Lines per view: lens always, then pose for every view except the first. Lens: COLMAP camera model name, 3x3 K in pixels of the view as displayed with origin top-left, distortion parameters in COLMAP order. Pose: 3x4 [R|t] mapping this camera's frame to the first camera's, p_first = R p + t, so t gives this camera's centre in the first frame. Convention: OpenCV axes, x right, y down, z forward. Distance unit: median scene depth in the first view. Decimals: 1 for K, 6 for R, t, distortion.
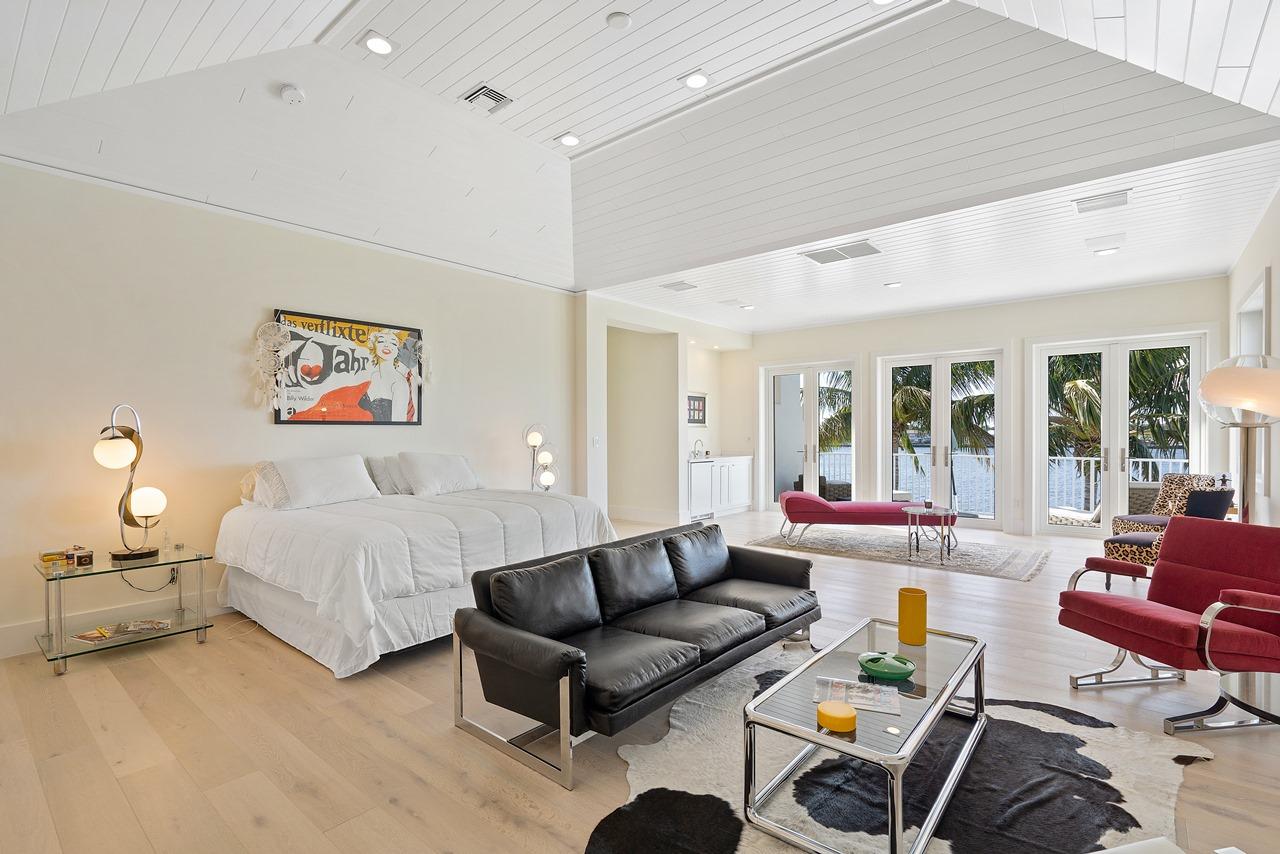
lens RADIAL K [[586.3, 0, 634.9], [0, 586.3, 435.2], [0, 0, 1]] dist [0.002238, 0.000244]
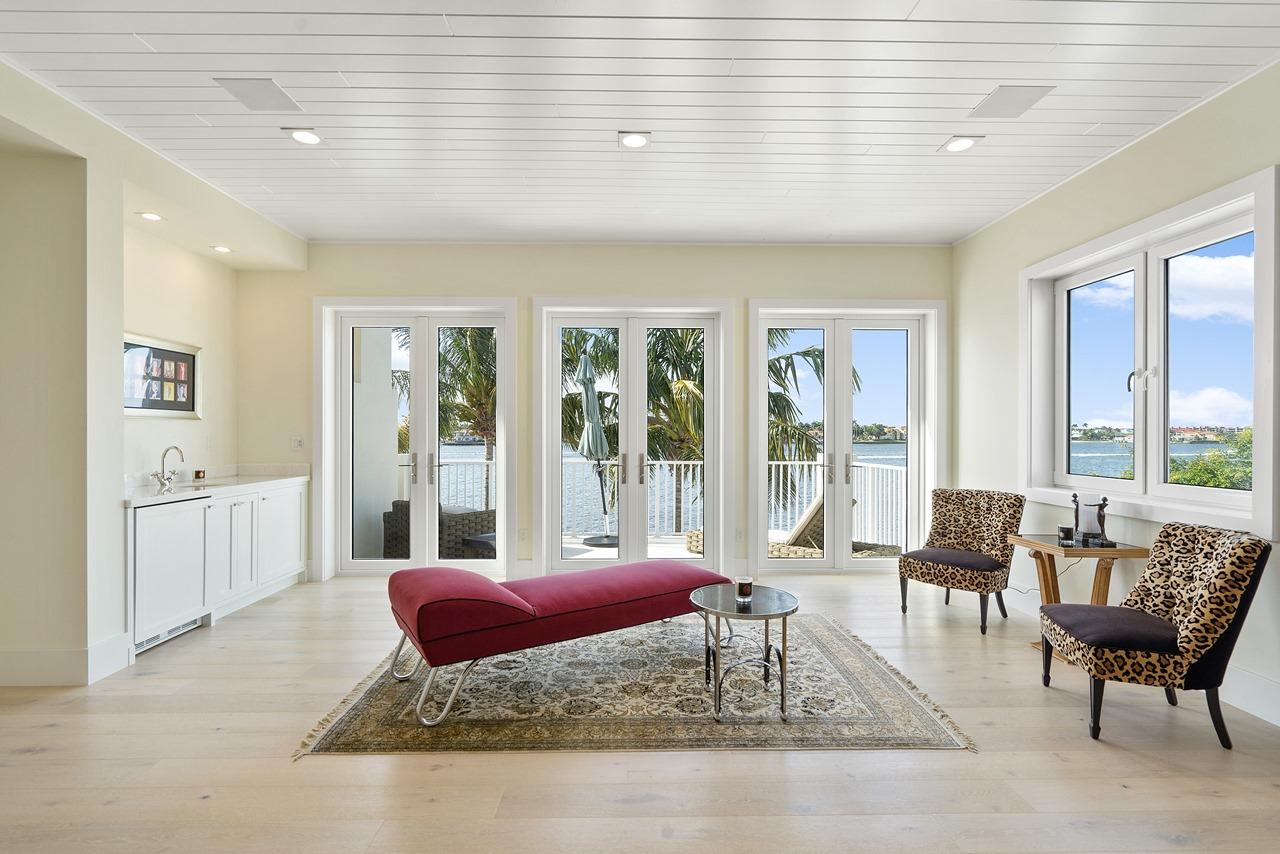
lens RADIAL K [[586.3, 0, 629.6], [0, 586.3, 436.7], [0, 0, 1]] dist [0.002238, 0.000244]
pose [[0.759275, 0.003600, 0.650760, 0.081038], [-0.001782, 0.999992, -0.003453, 0.000920], [-0.650768, 0.001462, 0.759275, 0.434938]]
